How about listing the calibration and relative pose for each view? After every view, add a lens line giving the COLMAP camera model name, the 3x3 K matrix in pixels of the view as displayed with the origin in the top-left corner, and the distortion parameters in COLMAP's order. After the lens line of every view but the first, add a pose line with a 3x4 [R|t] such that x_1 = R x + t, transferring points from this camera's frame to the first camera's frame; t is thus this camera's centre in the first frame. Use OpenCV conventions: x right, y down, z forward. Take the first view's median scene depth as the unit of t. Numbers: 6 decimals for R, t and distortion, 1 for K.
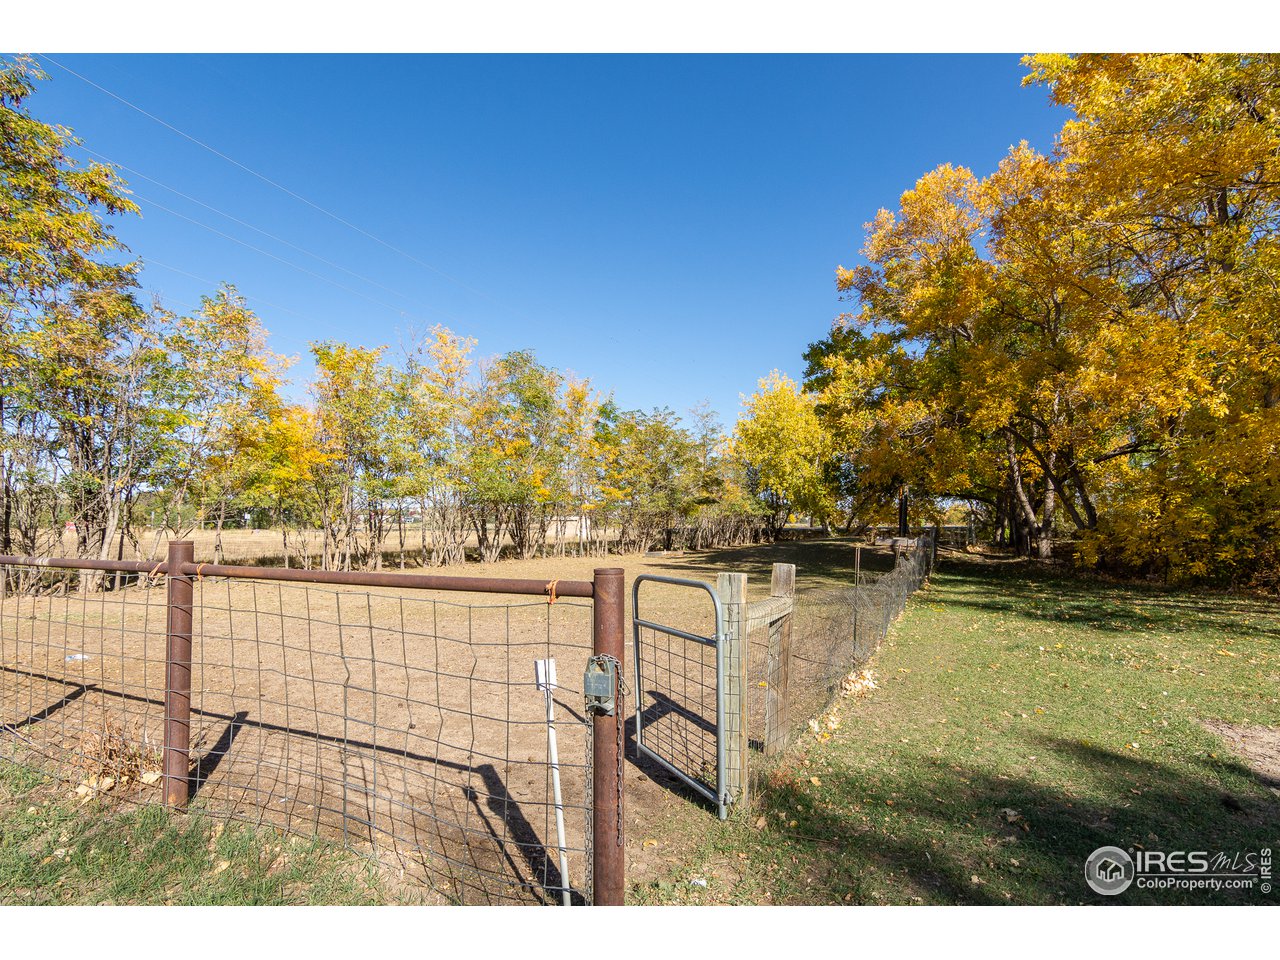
lens RADIAL K [[644.6, 0, 640.0], [0, 644.6, 480.0], [0, 0, 1]] dist [-0.001554, 0.000189]
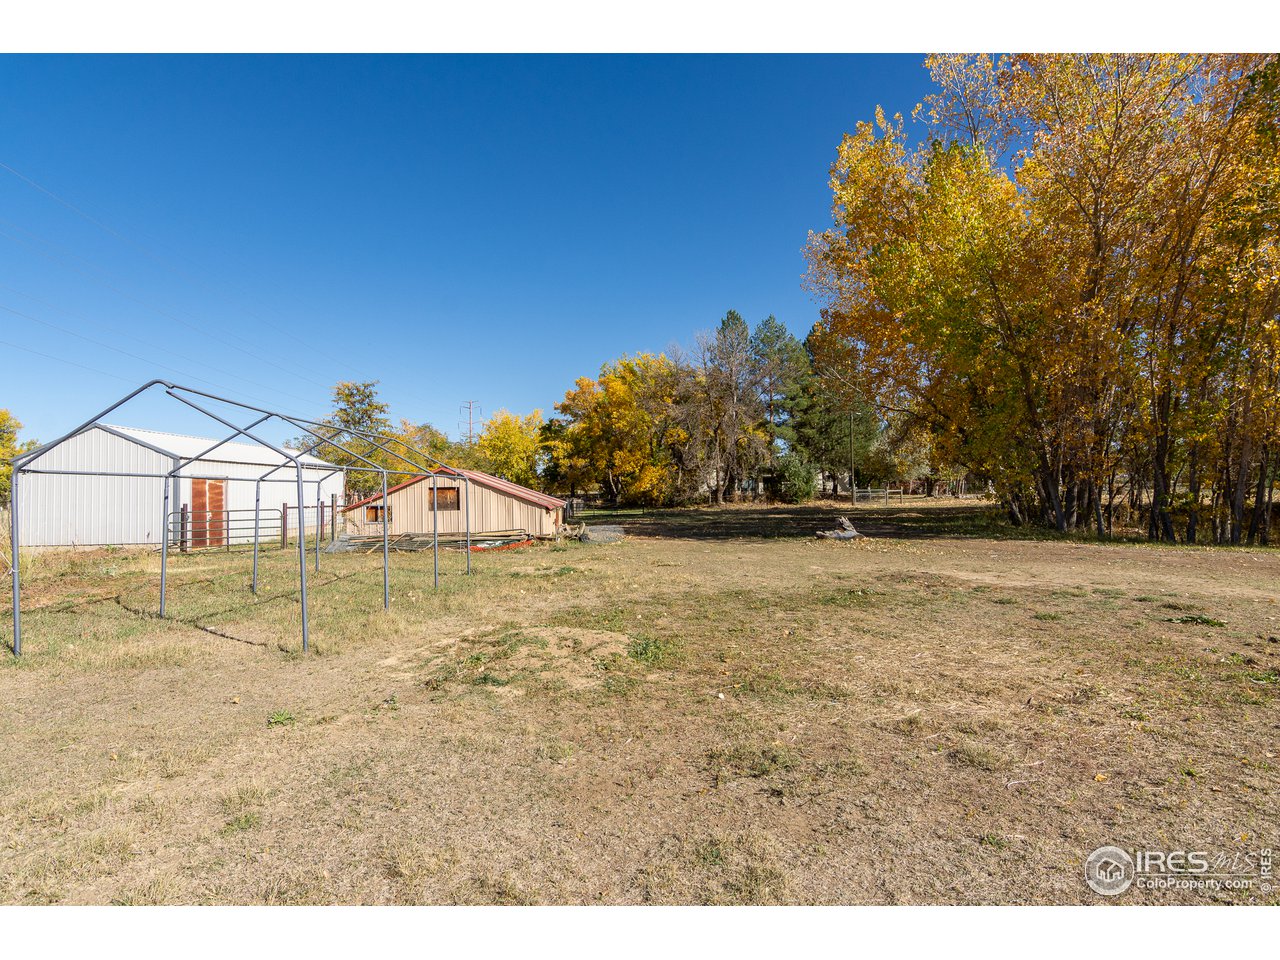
lens RADIAL K [[644.6, 0, 640.0], [0, 644.6, 480.0], [0, 0, 1]] dist [-0.001554, 0.000189]
pose [[0.863313, -0.000882, 0.504669, -0.760416], [-0.024864, 0.998710, 0.044280, -0.119162], [-0.504057, -0.050776, 0.862177, -1.558015]]
